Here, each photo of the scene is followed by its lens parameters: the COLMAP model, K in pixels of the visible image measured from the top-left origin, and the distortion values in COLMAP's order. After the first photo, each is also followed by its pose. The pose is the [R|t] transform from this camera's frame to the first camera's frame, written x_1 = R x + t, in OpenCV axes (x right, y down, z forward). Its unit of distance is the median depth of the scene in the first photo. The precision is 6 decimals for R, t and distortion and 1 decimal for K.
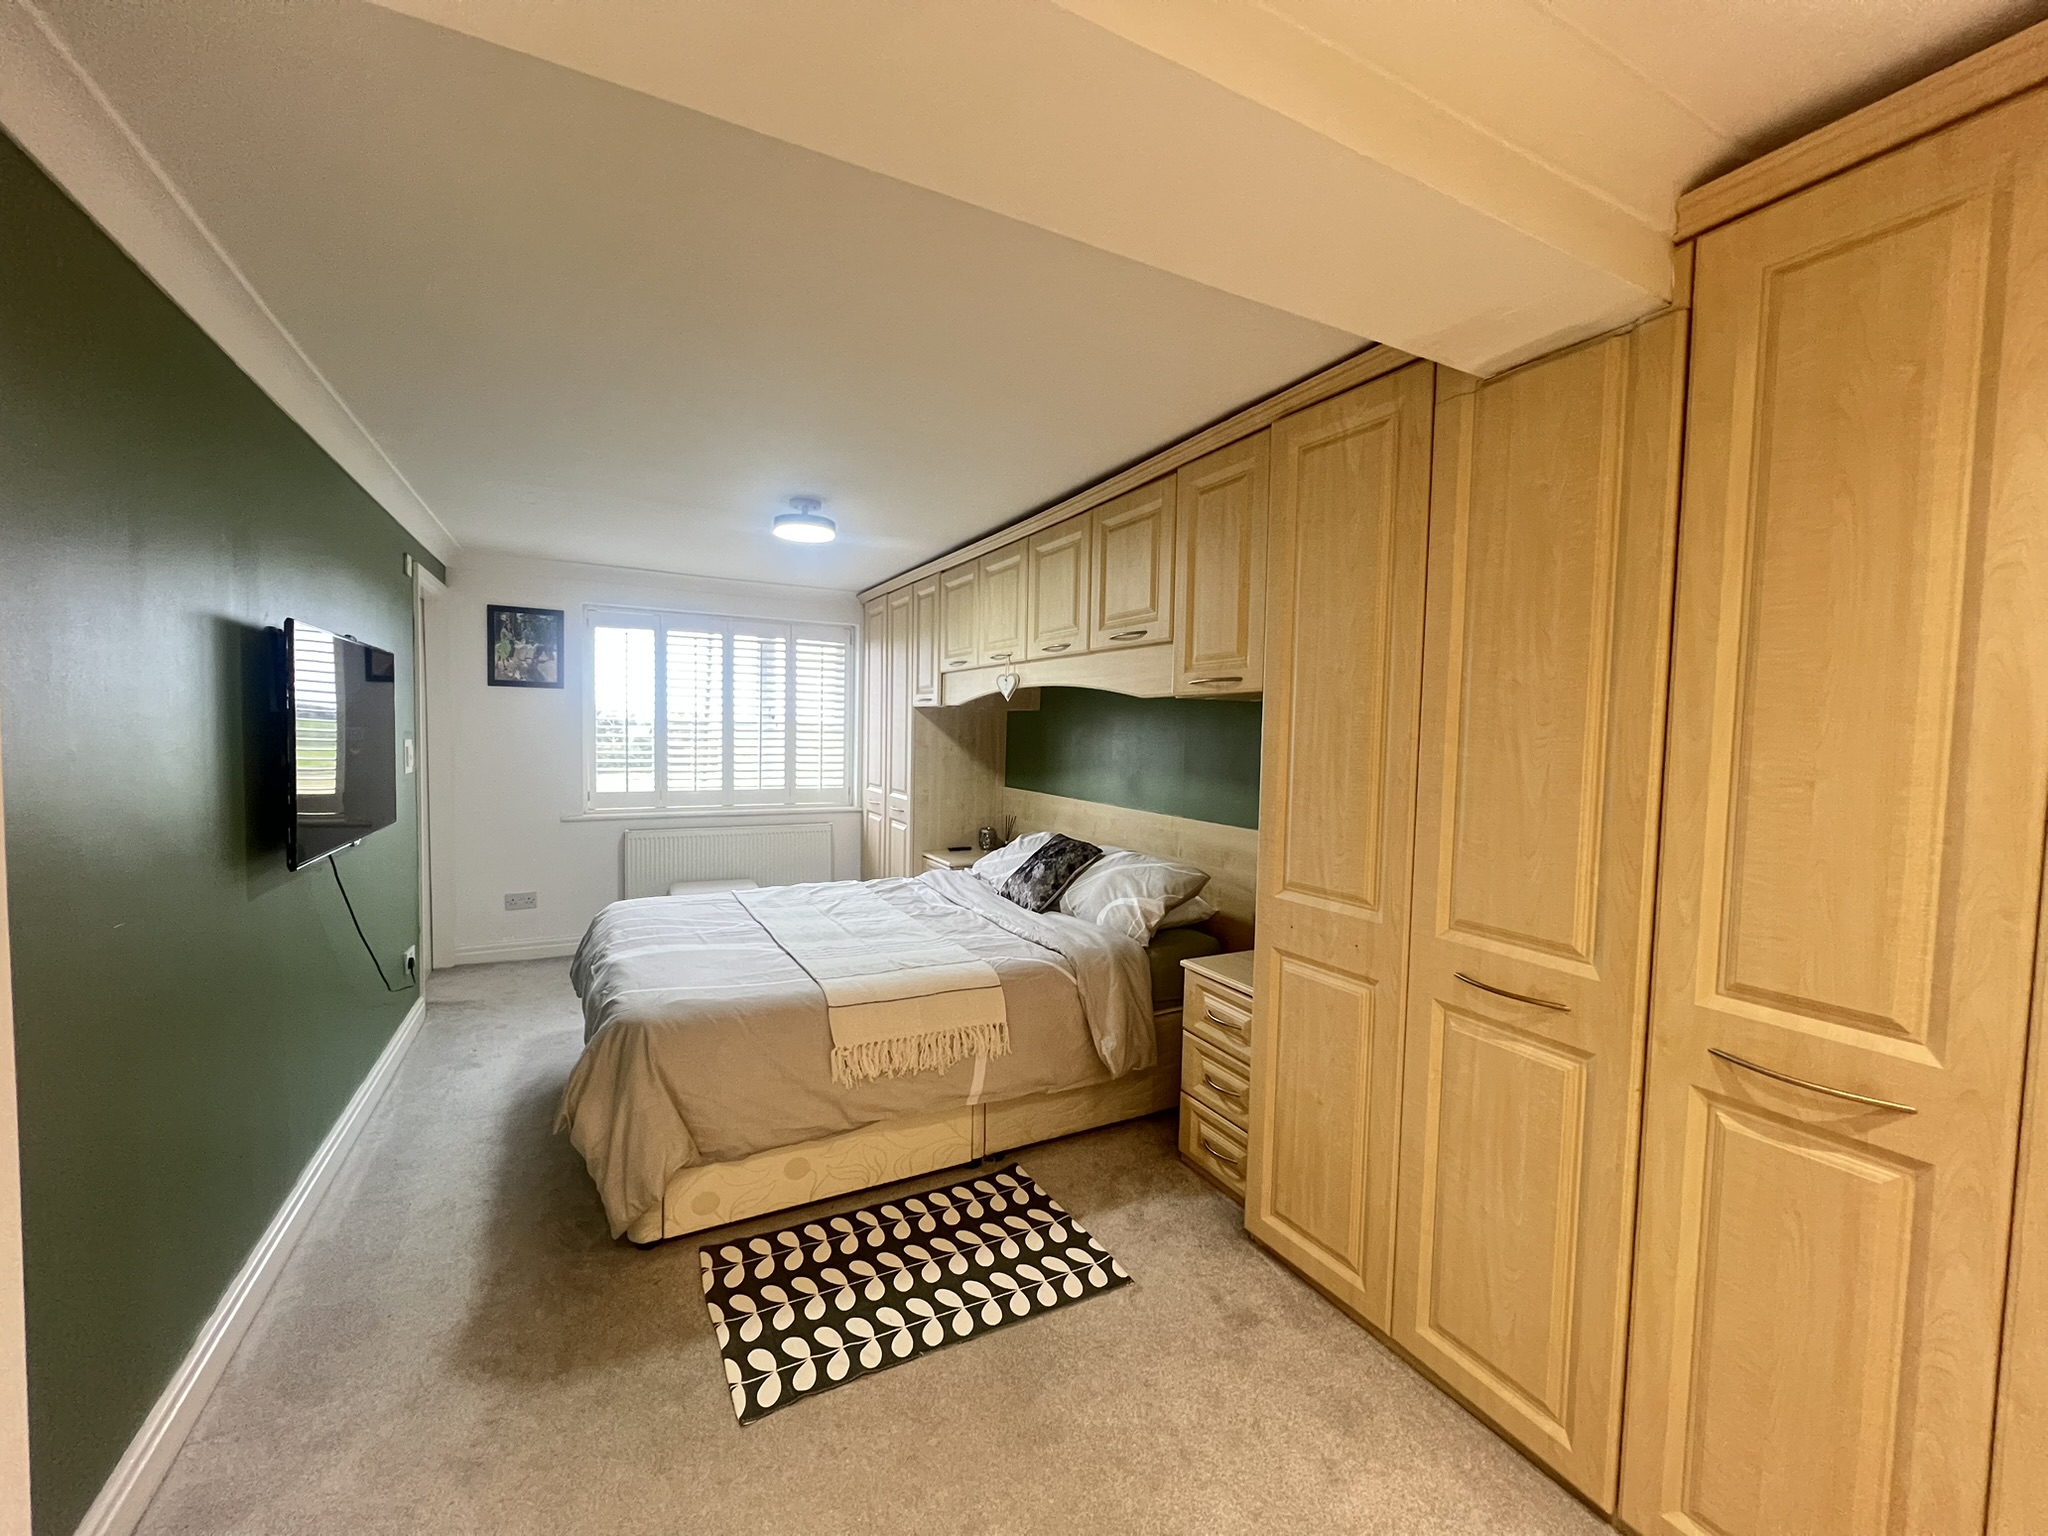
lens RADIAL K [[819.7, 0, 1024.0], [0, 819.7, 768.0], [0, 0, 1]] dist [0.000186, 0.000021]
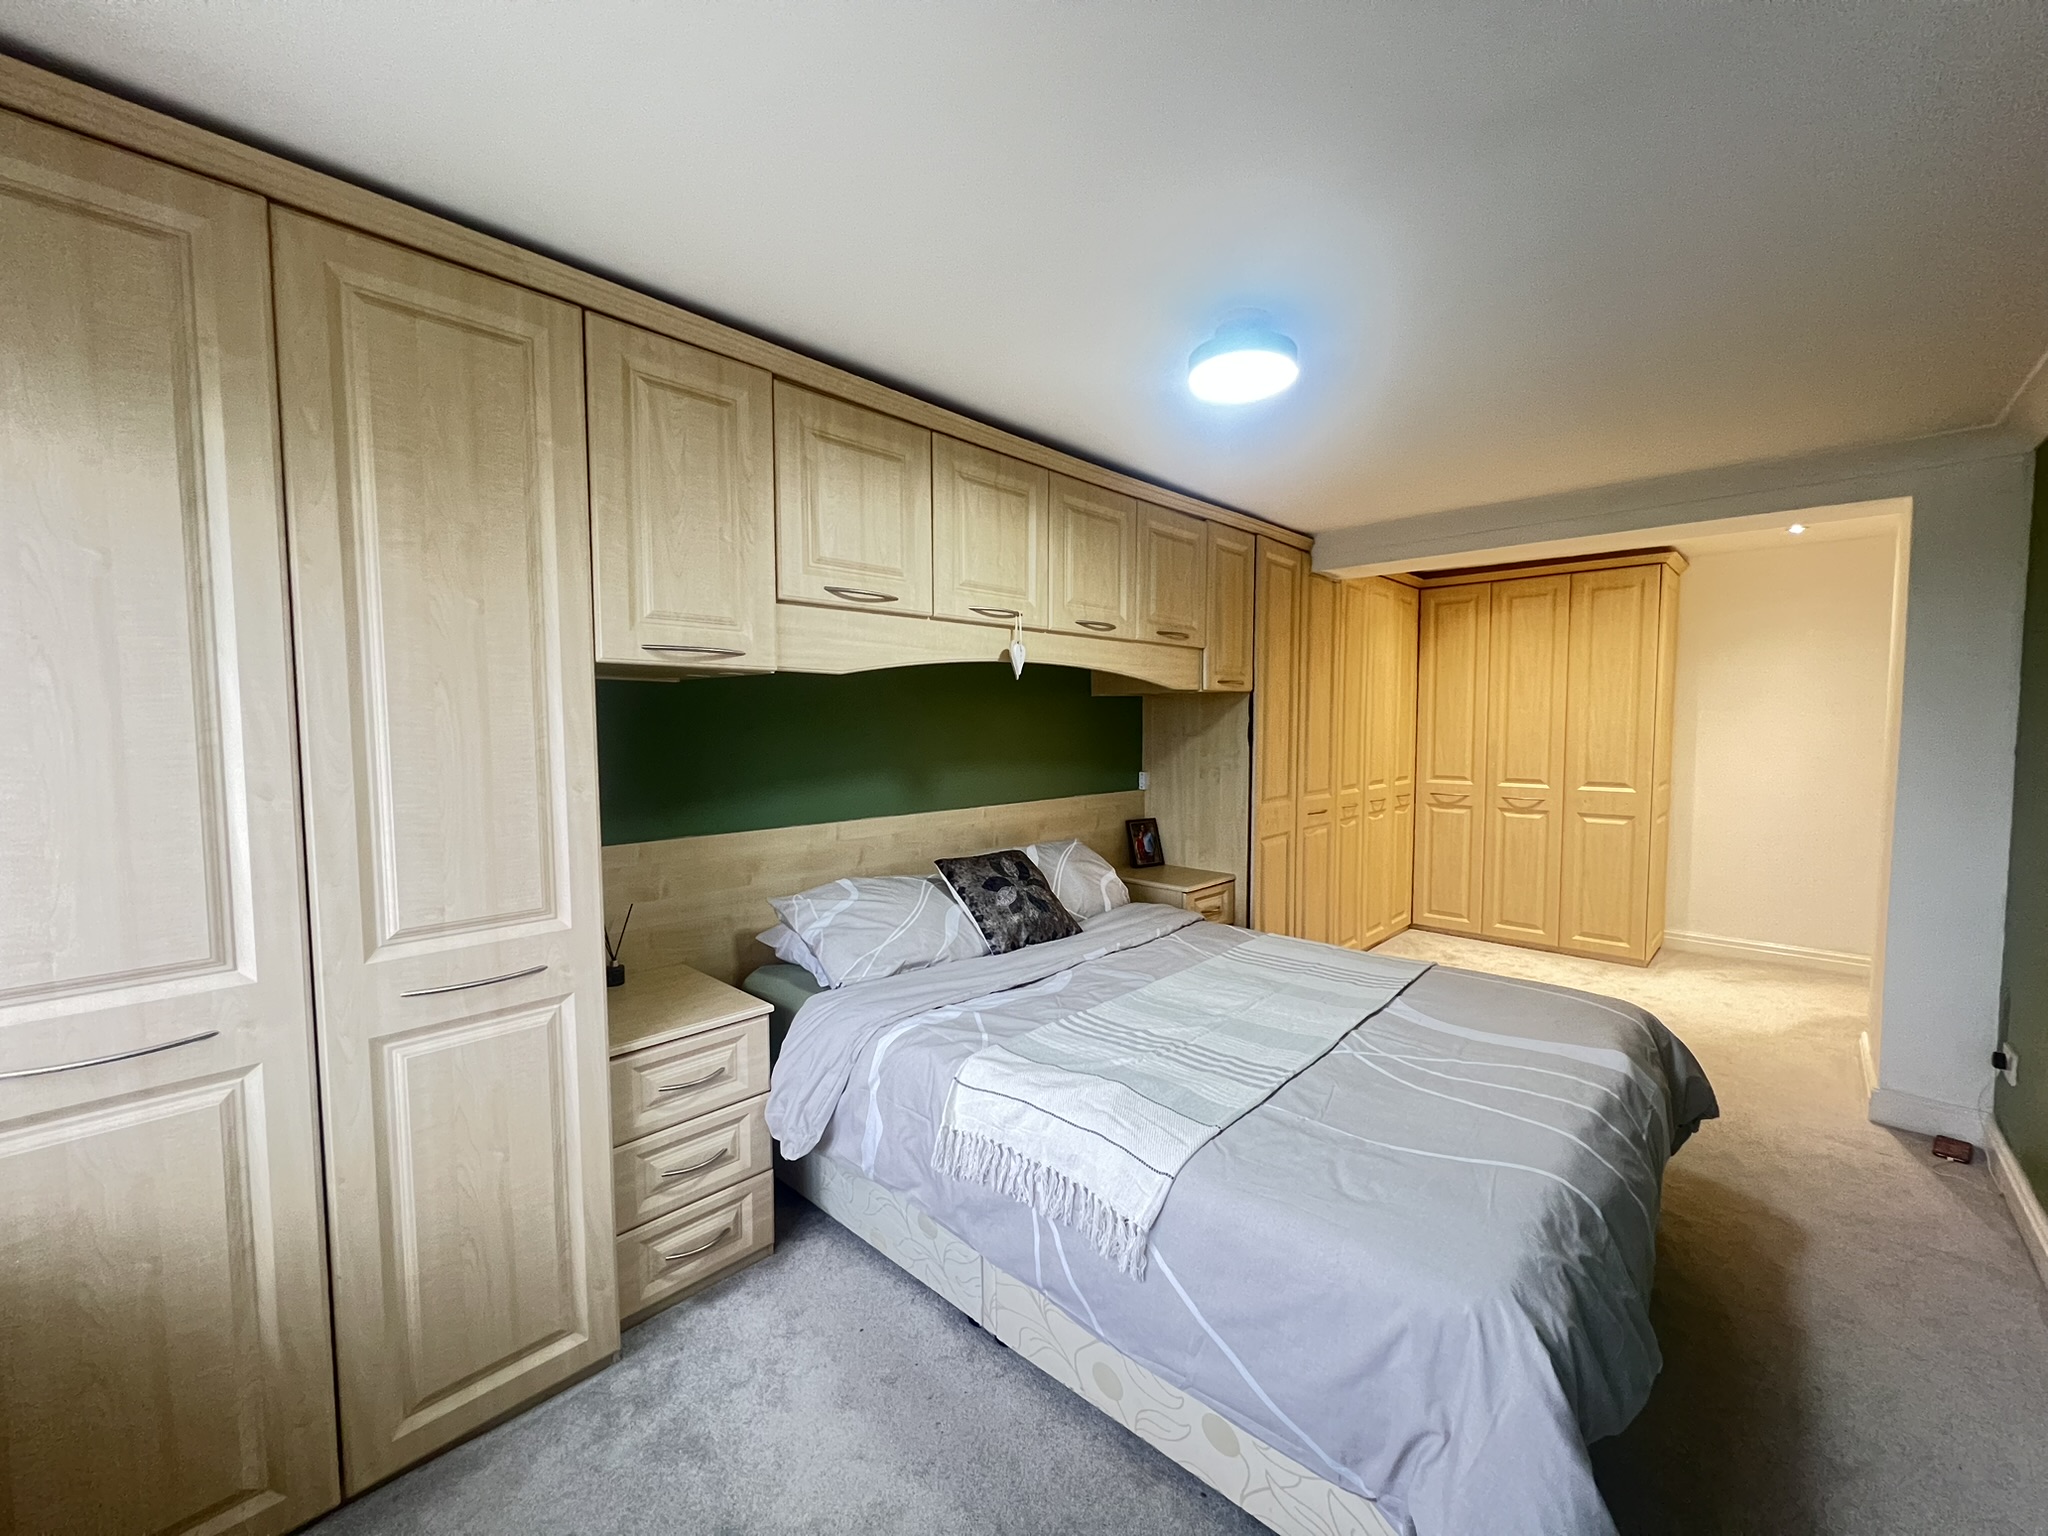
lens RADIAL K [[819.3, 0, 1024.0], [0, 819.3, 768.0], [0, 0, 1]] dist [0.000215, 0.000006]
pose [[-0.265280, -0.042731, 0.963224, -0.854019], [0.054608, 0.996748, 0.059257, -0.052701], [-0.962624, 0.068320, -0.262084, 1.405510]]
